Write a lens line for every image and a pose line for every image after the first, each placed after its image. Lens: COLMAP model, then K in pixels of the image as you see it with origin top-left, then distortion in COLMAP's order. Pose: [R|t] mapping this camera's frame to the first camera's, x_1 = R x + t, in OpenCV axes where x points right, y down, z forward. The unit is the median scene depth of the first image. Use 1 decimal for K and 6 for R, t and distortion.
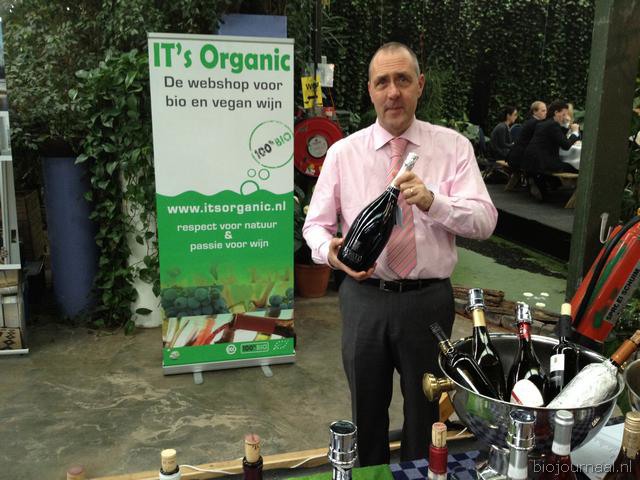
lens RADIAL K [[608.9, 0, 320.0], [0, 608.9, 240.0], [0, 0, 1]] dist [0.150383, -0.363091]
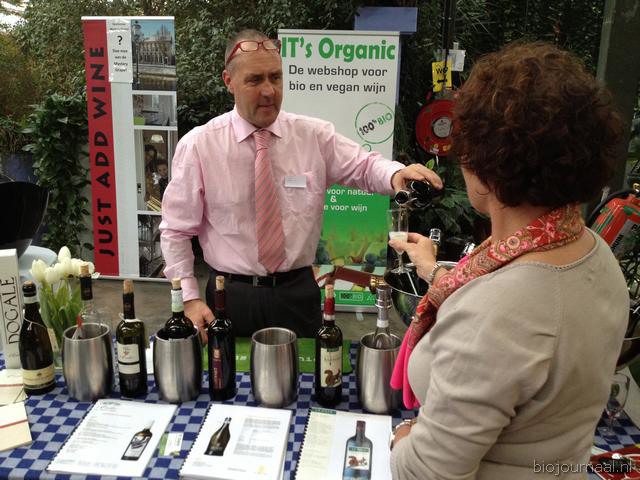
lens RADIAL K [[608.9, 0, 320.0], [0, 608.9, 240.0], [0, 0, 1]] dist [0.150383, -0.363091]
pose [[0.957513, 0.080237, -0.277005, 0.159178], [-0.072297, 0.996629, 0.038779, 0.027347], [0.279182, -0.017105, 0.960086, -0.150248]]
